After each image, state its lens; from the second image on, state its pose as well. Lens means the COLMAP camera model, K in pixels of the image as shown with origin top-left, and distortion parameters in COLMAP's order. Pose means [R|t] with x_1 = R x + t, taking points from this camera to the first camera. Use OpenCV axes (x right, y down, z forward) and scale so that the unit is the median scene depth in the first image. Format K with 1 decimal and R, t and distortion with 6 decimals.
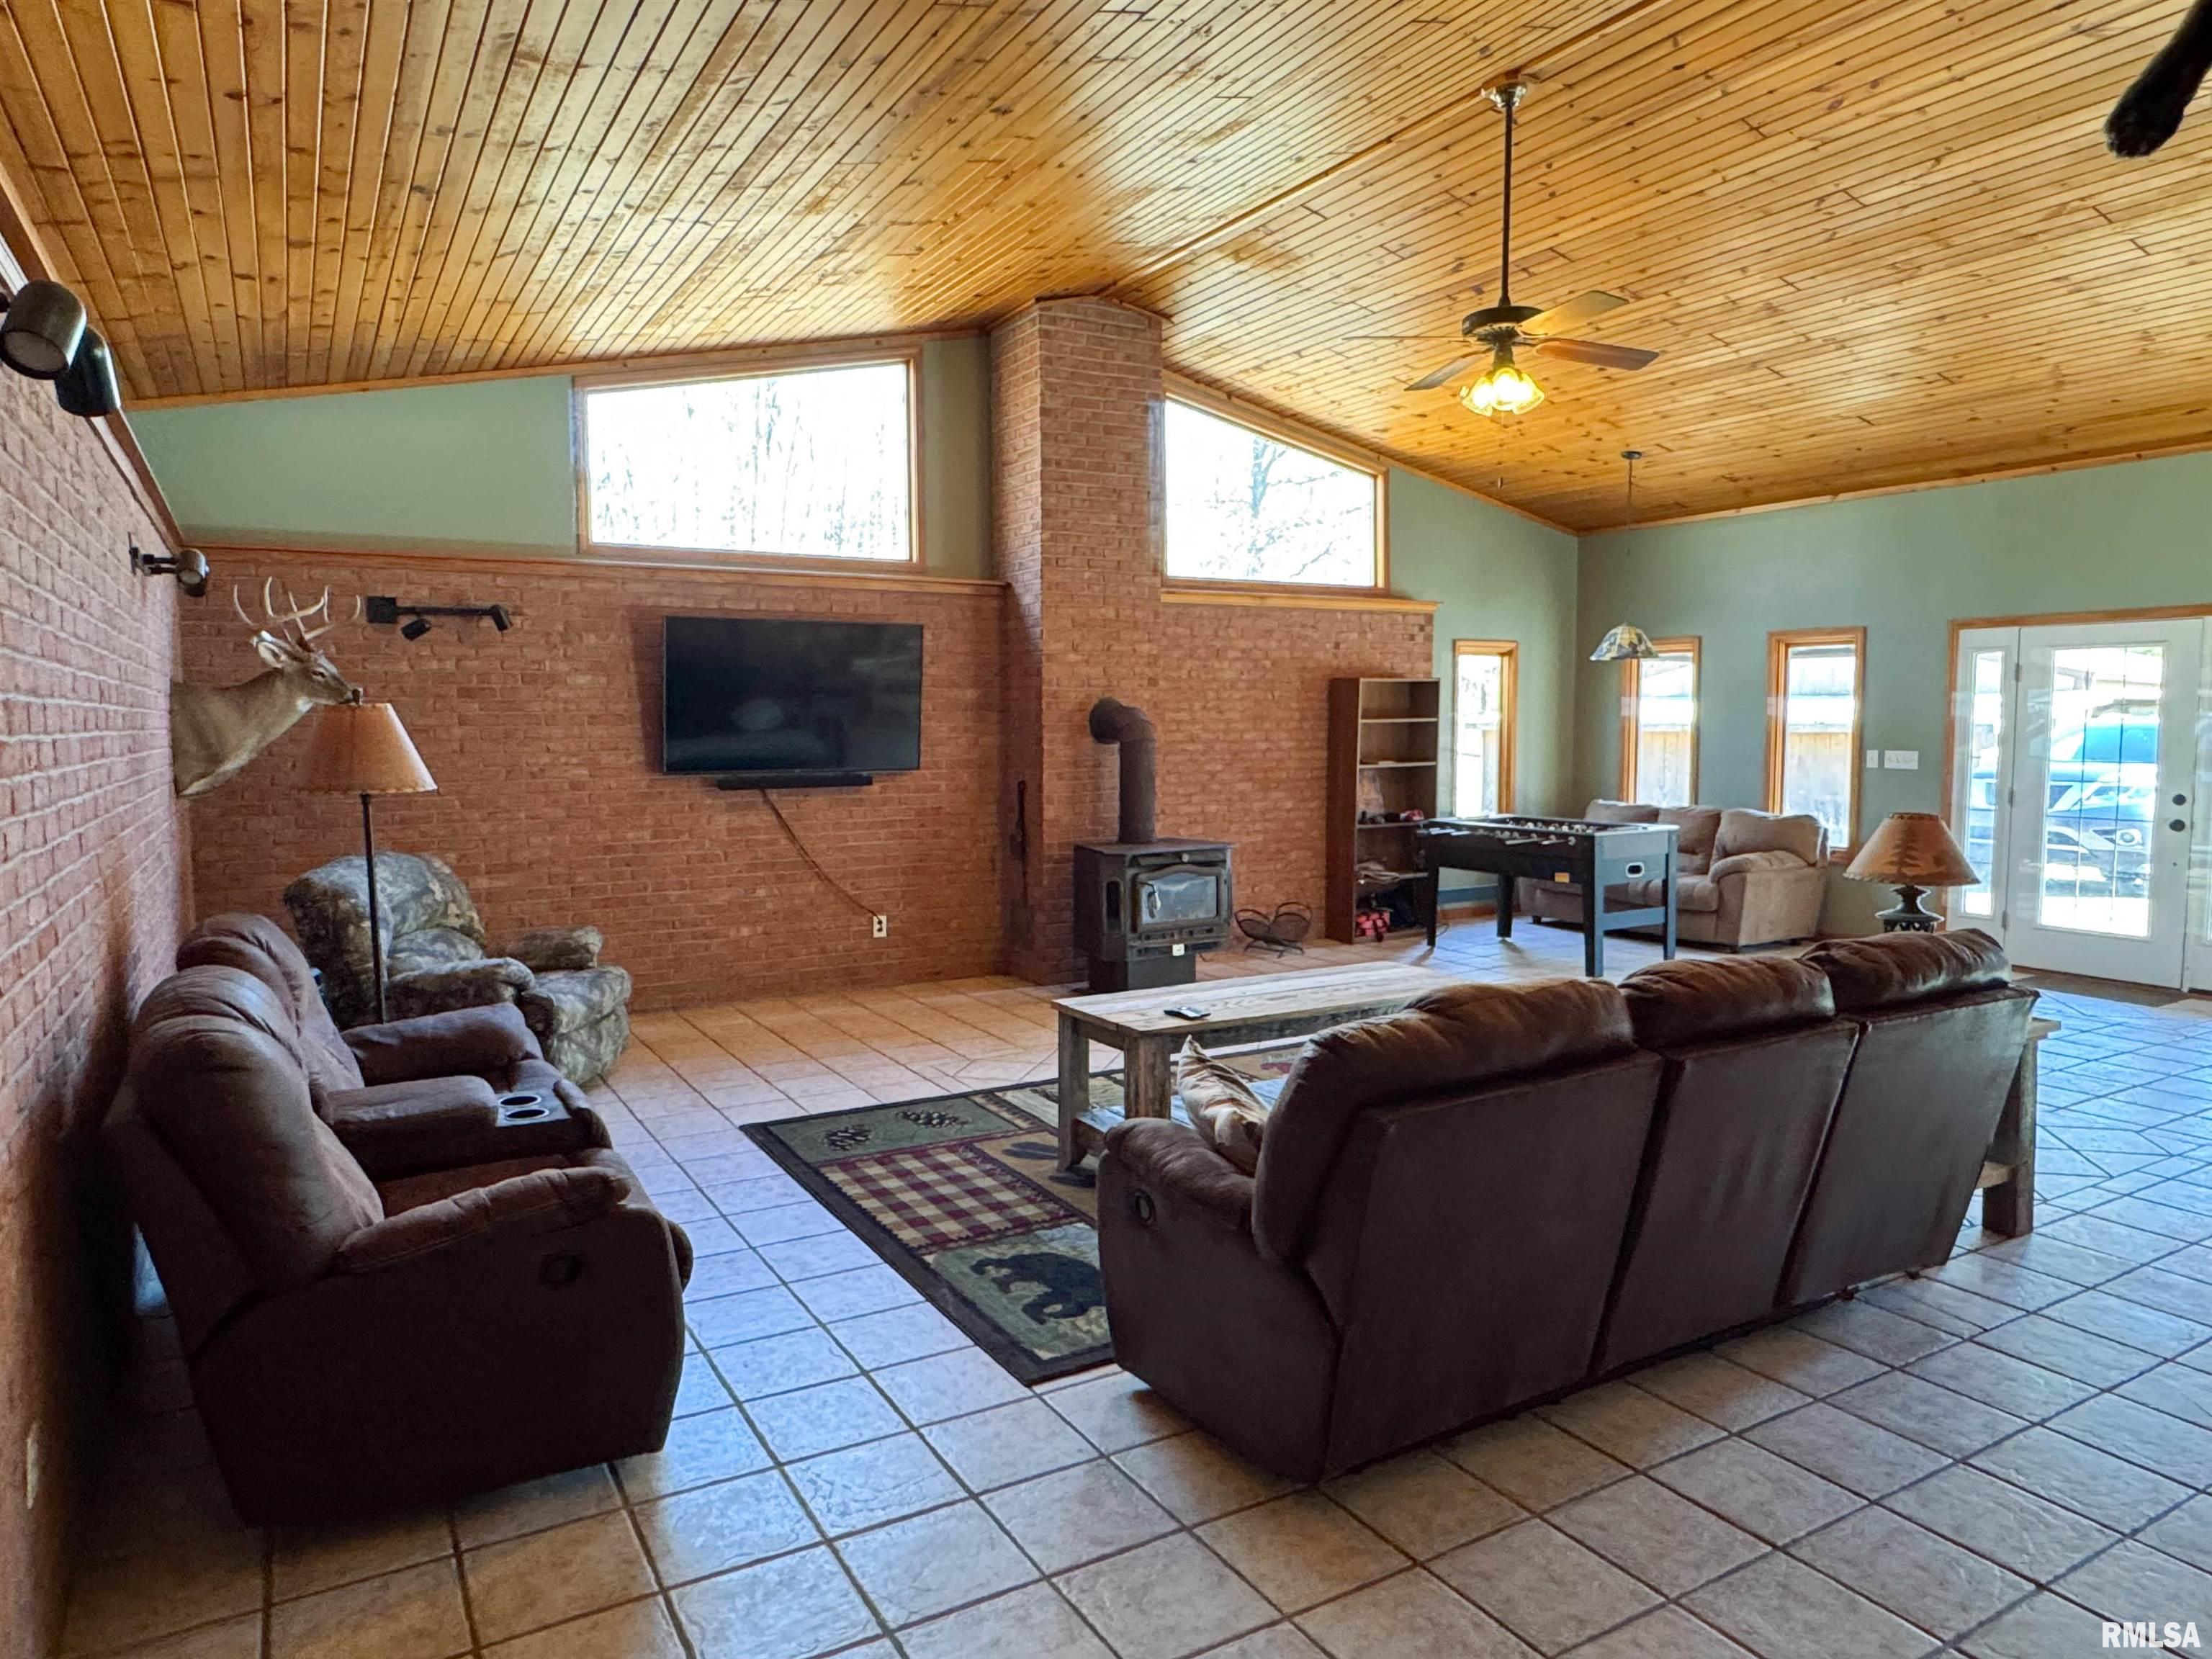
lens RADIAL K [[1368.6, 0, 1086.4], [0, 1368.6, 828.9], [0, 0, 1]] dist [0.010714, 0.000432]
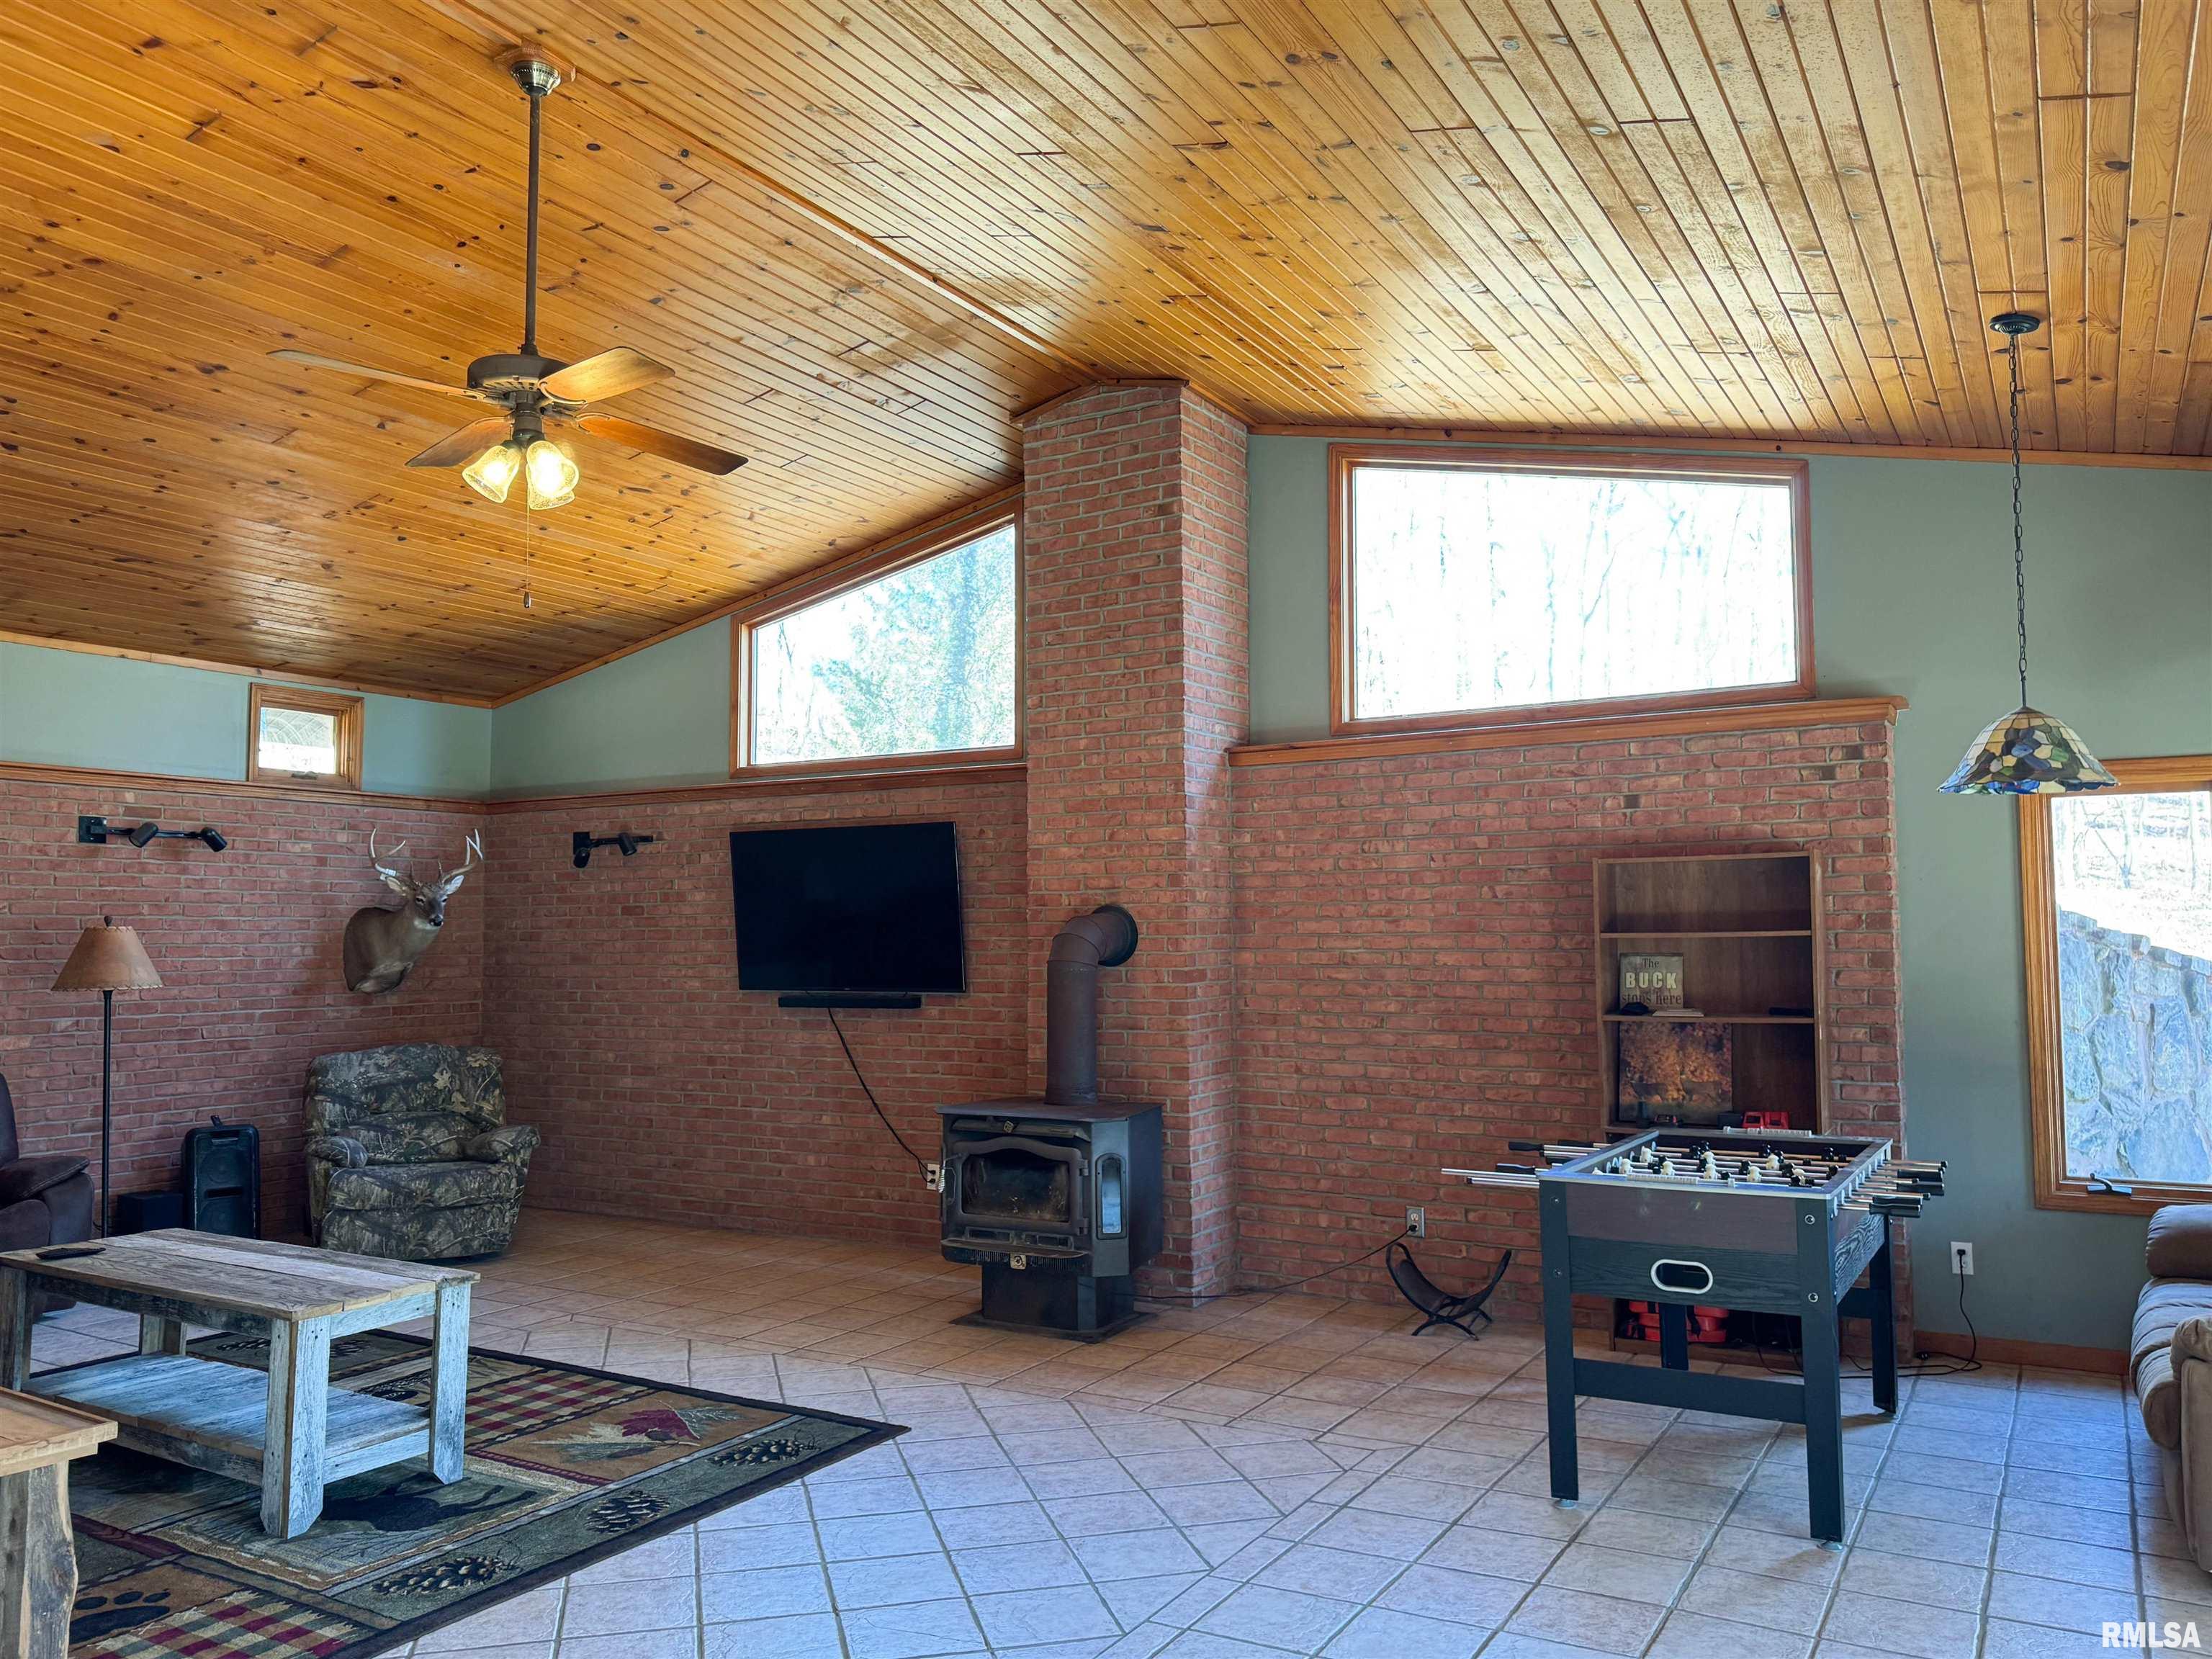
lens RADIAL K [[1594.7, 0, 1114.5], [0, 1594.7, 821.4], [0, 0, 1]] dist [0.033911, -0.034054]
pose [[0.504453, -0.055612, -0.861646, 0.770141], [-0.060938, 0.993142, -0.099775, -0.055741], [0.861286, 0.102839, 0.497605, 0.582947]]
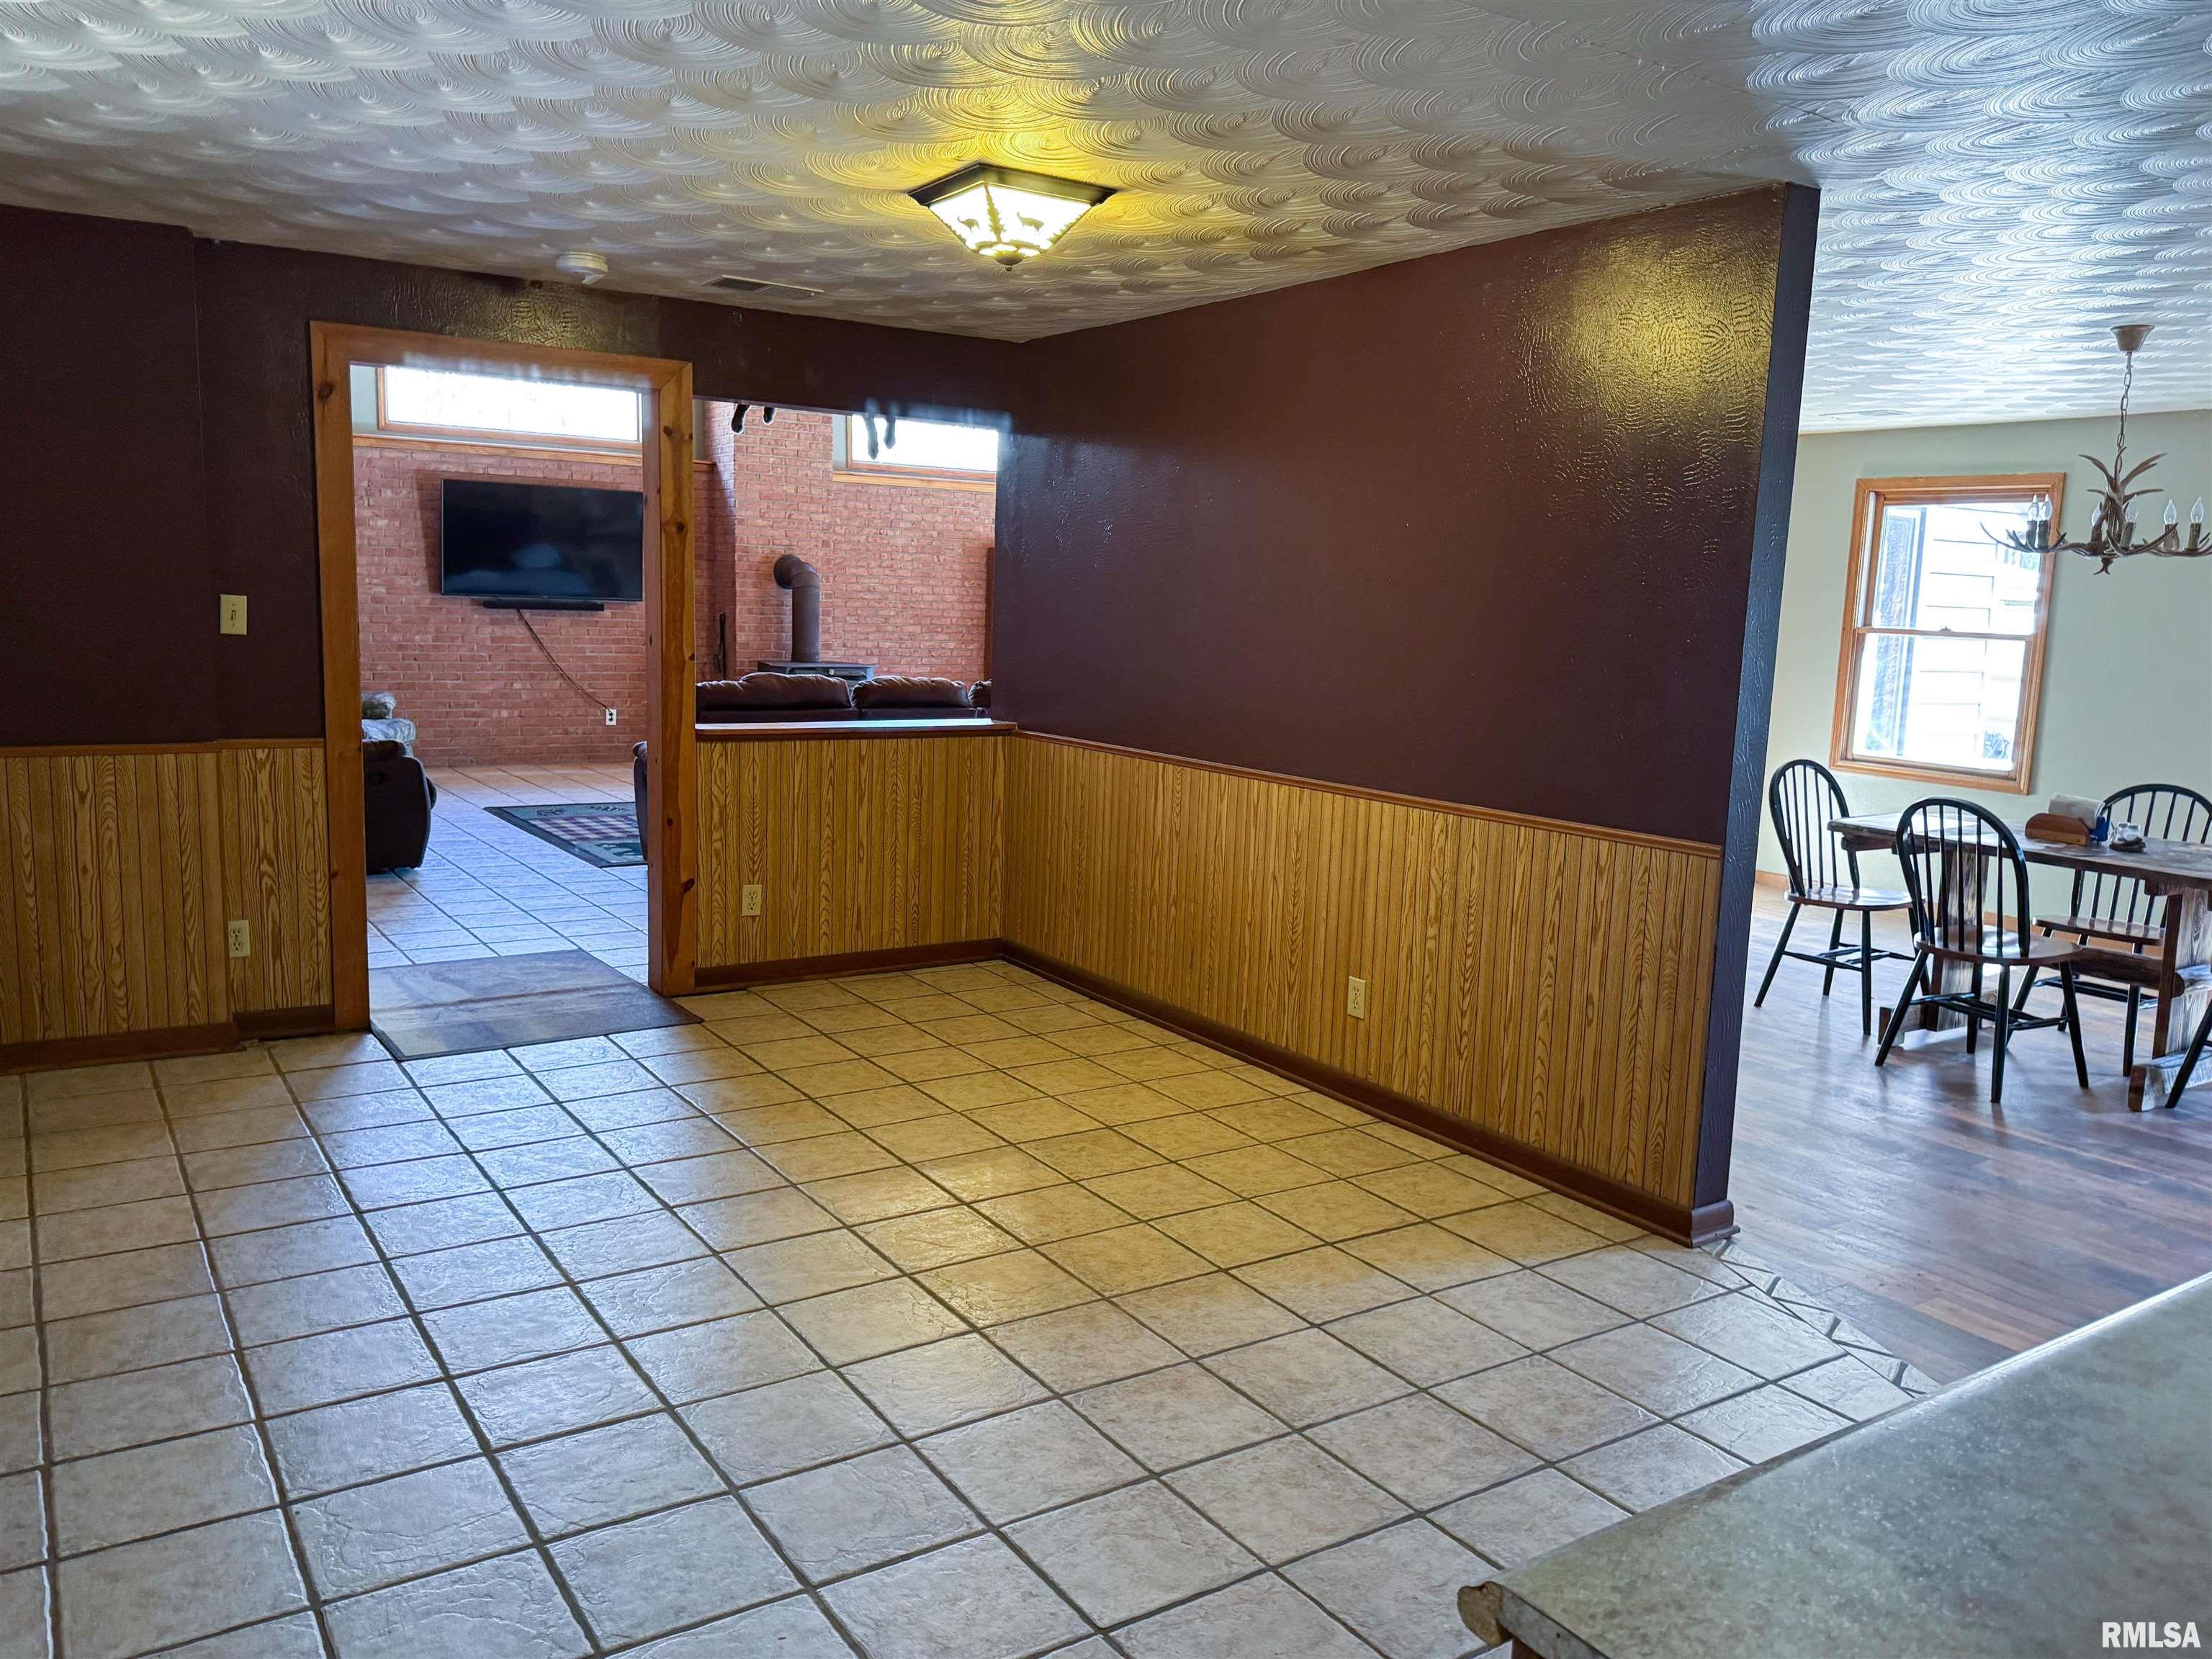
lens RADIAL K [[1657.6, 0, 1112.9], [0, 1657.6, 839.9], [0, 0, 1]] dist [0.081037, -0.085493]
pose [[0.997533, 0.029705, 0.063598, 0.241771], [-0.033969, 0.997171, 0.067058, 0.064415], [-0.061426, -0.069053, 0.995720, -0.675643]]
